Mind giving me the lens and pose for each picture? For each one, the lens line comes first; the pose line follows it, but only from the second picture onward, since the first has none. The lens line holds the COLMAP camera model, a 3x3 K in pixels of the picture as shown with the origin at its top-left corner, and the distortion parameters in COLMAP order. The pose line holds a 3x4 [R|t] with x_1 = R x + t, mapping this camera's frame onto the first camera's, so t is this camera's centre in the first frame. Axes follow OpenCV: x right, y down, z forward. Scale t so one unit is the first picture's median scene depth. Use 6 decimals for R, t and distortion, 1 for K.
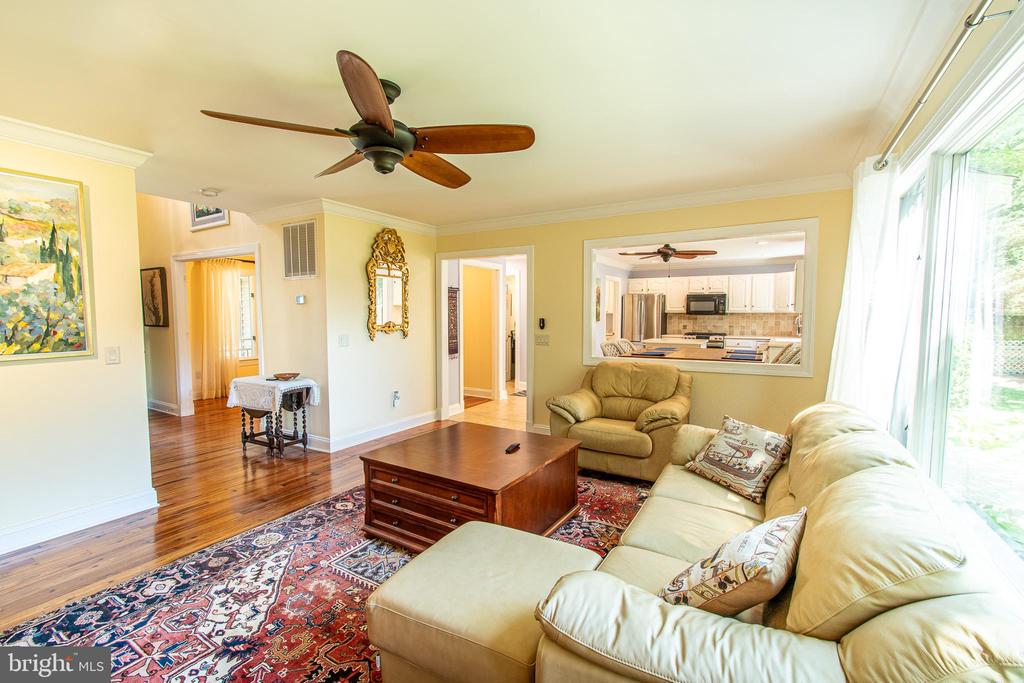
lens RADIAL K [[452.6, 0, 515.3], [0, 452.6, 343.1], [0, 0, 1]] dist [0.010661, -0.006788]
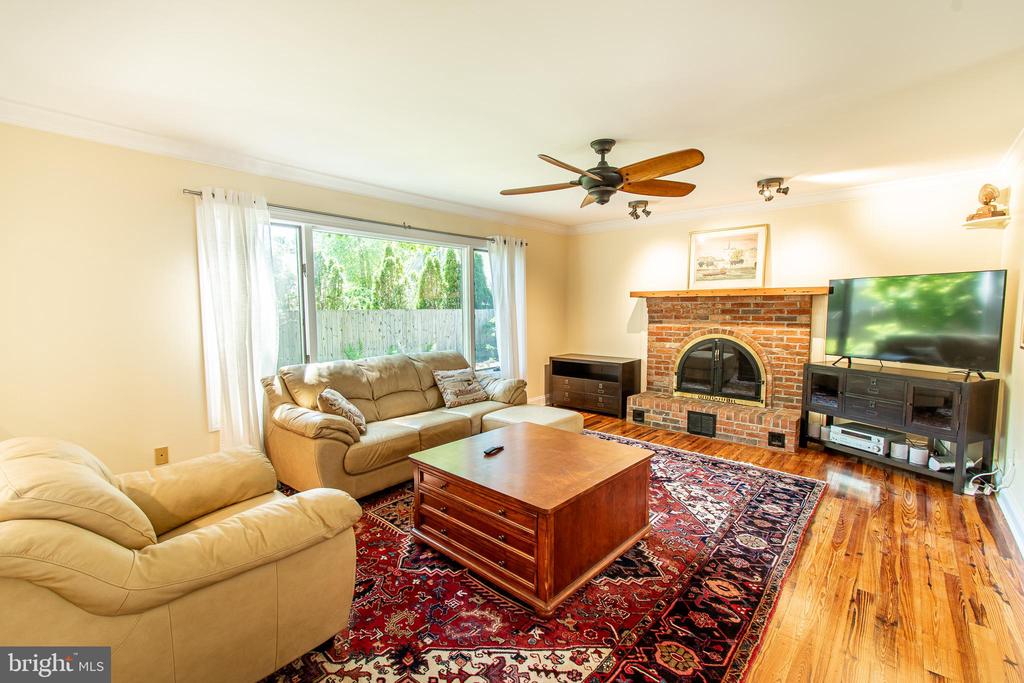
lens RADIAL K [[452.6, 0, 517.5], [0, 452.6, 340.8], [0, 0, 1]] dist [0.010661, -0.006788]
pose [[-0.985217, -0.011023, 0.170953, -0.225571], [0.012848, 0.990363, 0.137899, -0.126556], [-0.170826, 0.138057, -0.975581, 2.019079]]
